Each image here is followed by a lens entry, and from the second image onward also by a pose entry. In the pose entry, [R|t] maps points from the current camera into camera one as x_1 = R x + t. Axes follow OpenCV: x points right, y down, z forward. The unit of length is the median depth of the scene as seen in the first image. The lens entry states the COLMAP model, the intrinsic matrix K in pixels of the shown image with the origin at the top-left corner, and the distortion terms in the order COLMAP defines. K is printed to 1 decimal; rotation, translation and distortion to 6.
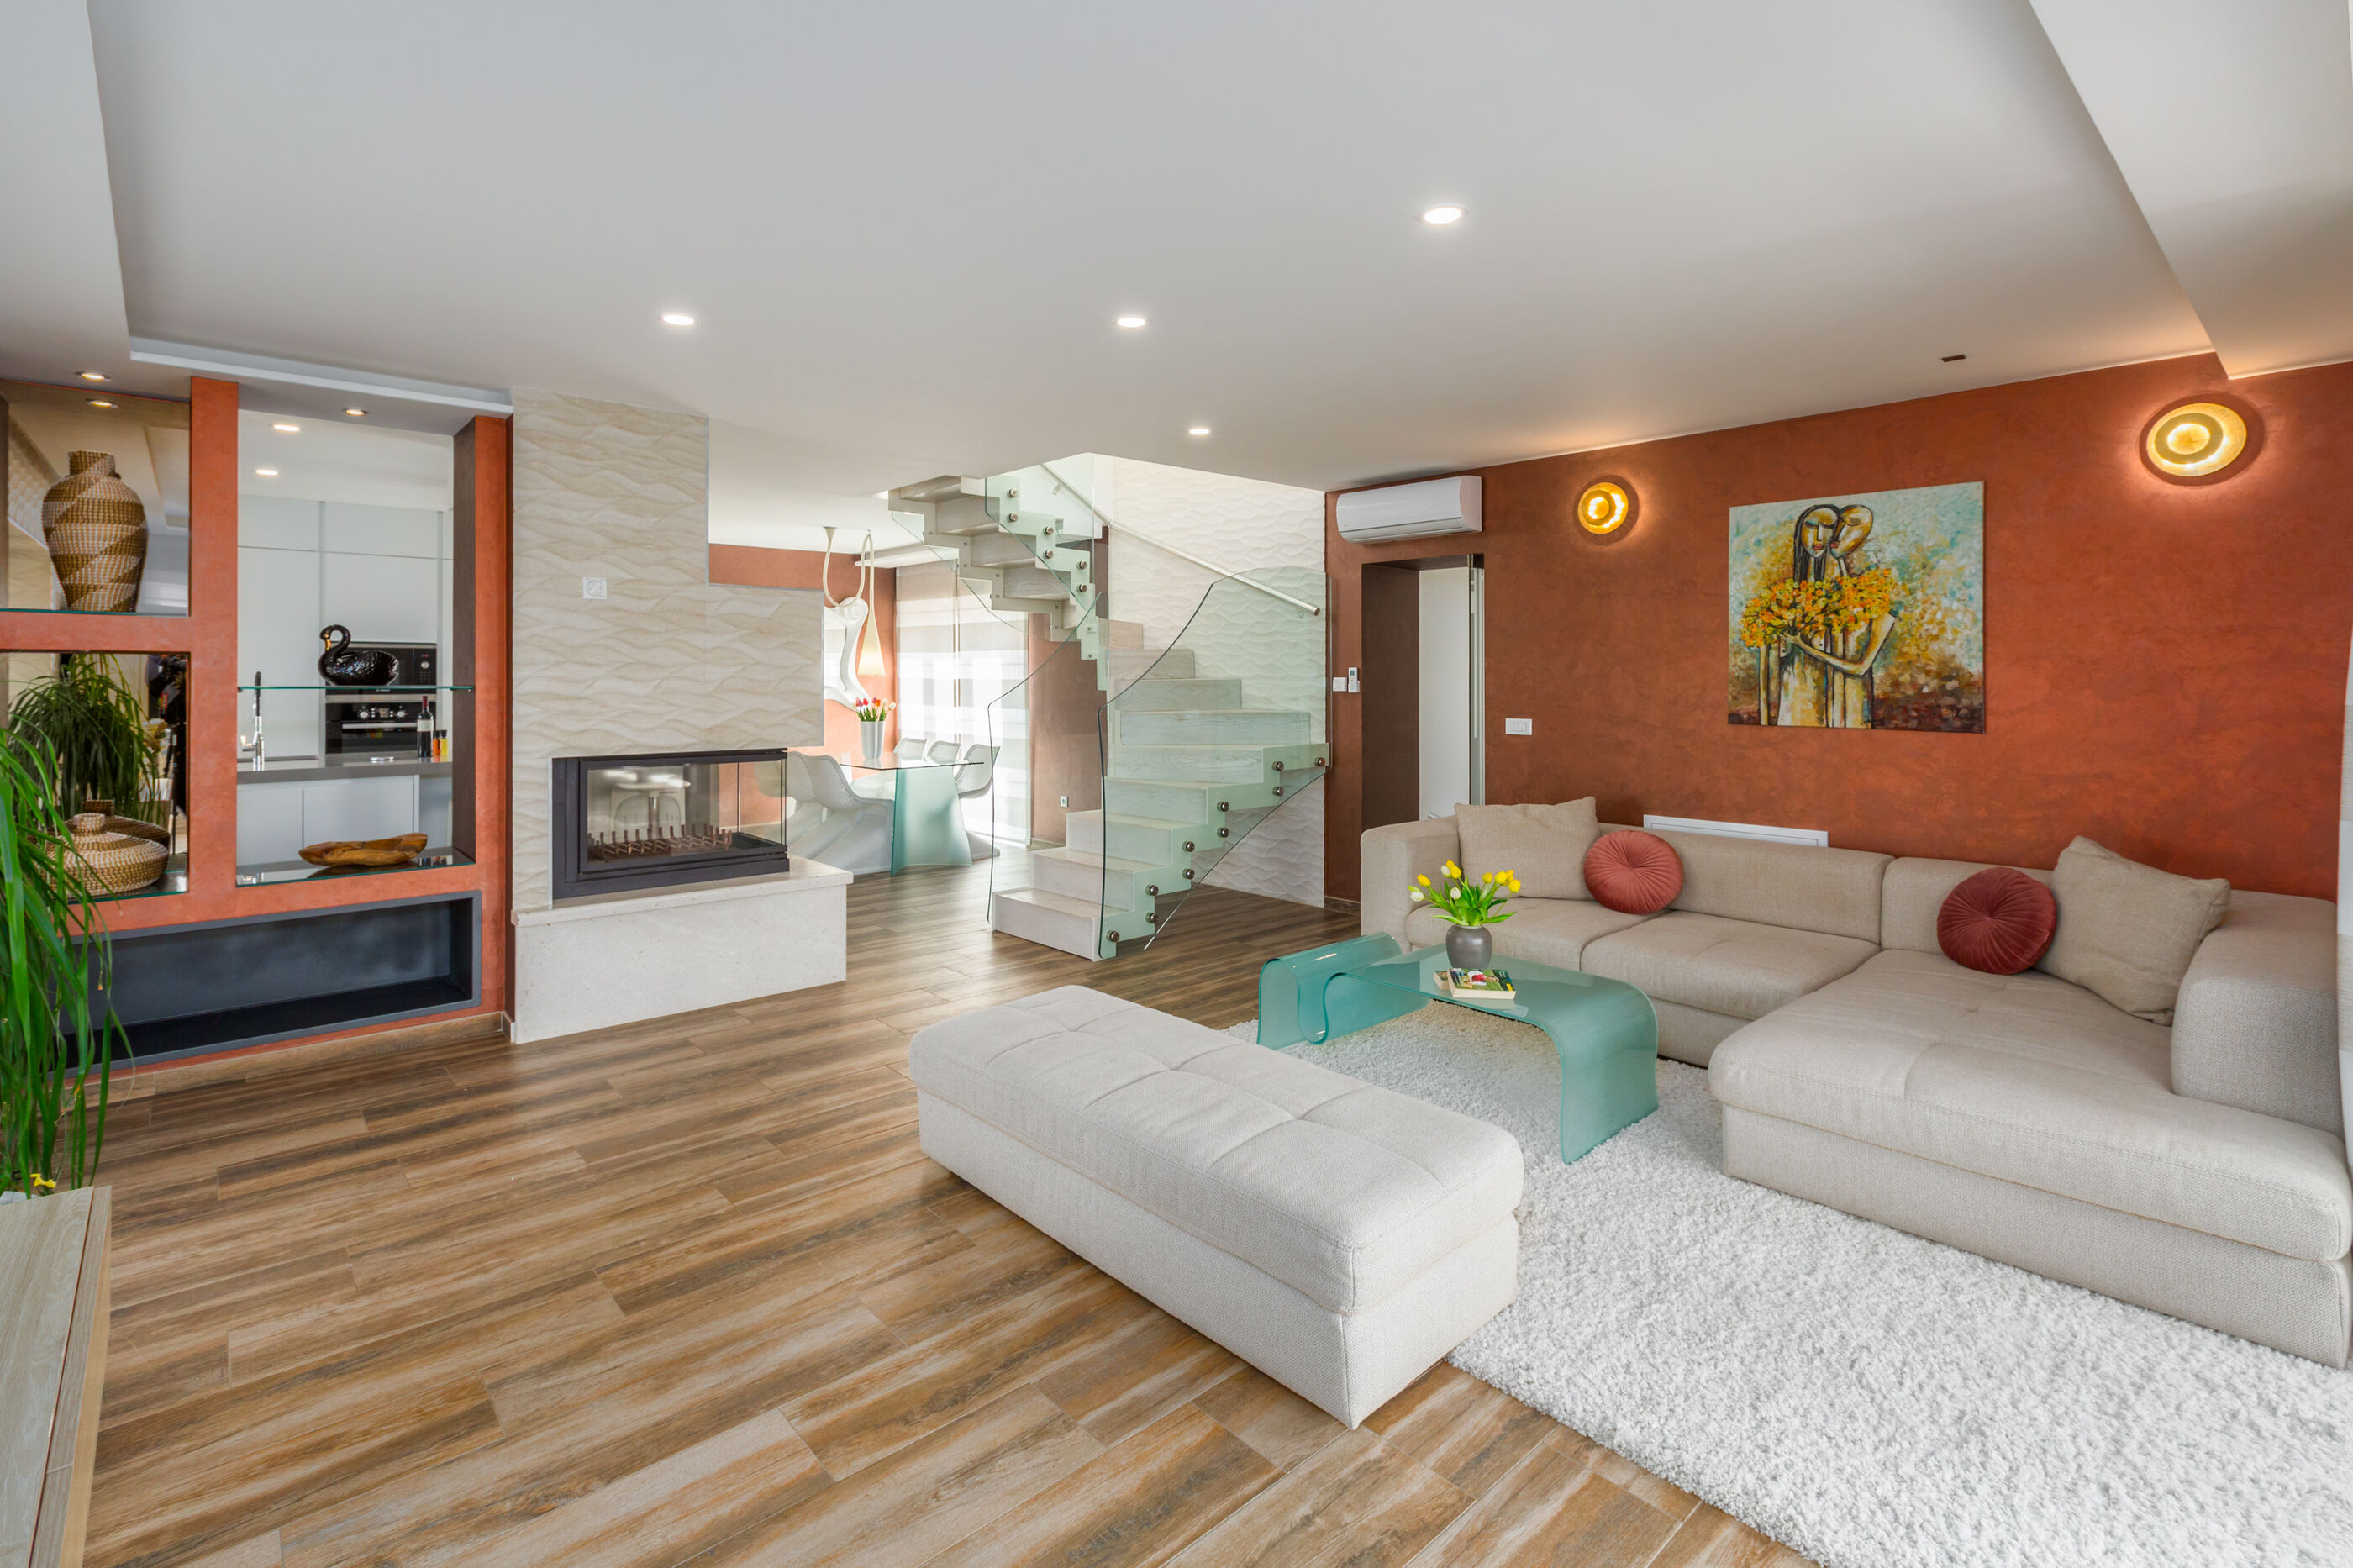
lens RADIAL K [[1077.7, 0, 1140.6], [0, 1077.7, 674.4], [0, 0, 1]] dist [-0.001299, -0.000078]
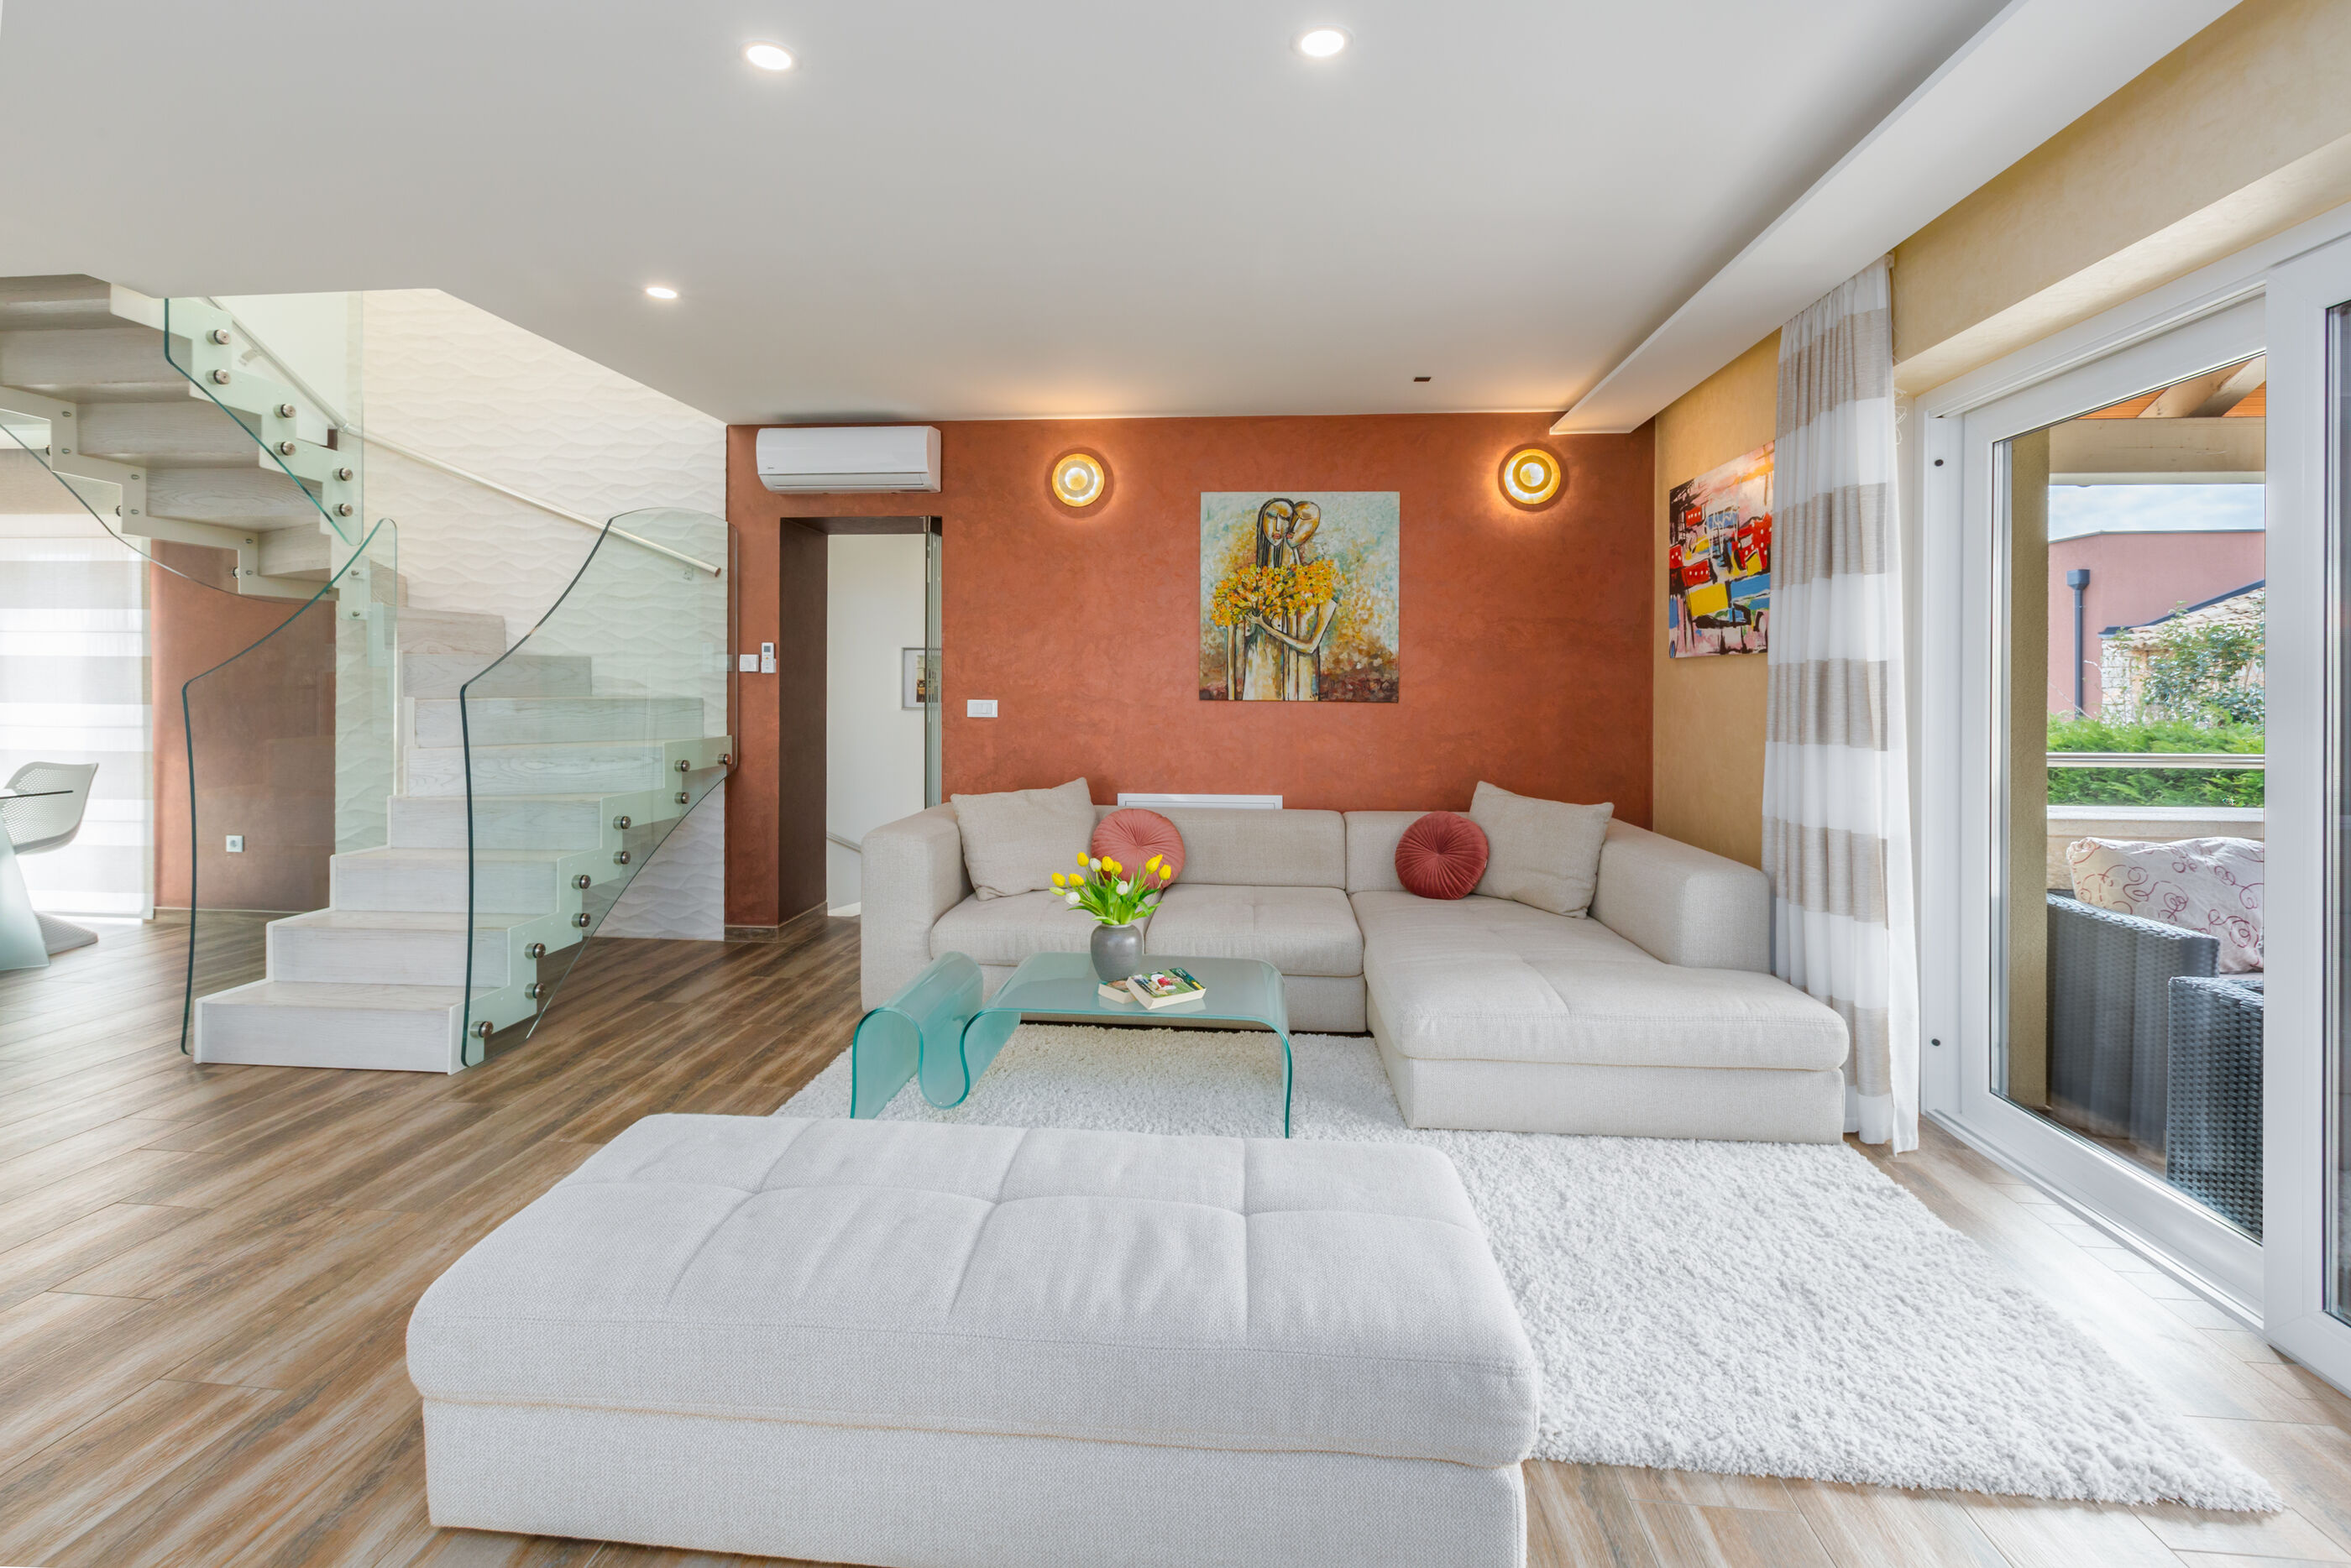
lens RADIAL K [[1076.6, 0, 1161.7], [0, 1076.6, 692.0], [0, 0, 1]] dist [-0.001299, -0.000078]
pose [[0.730081, -0.000336, 0.683360, -0.198189], [-0.007393, 0.999937, 0.008389, 0.030453], [-0.683320, -0.011177, 0.730033, 0.267582]]
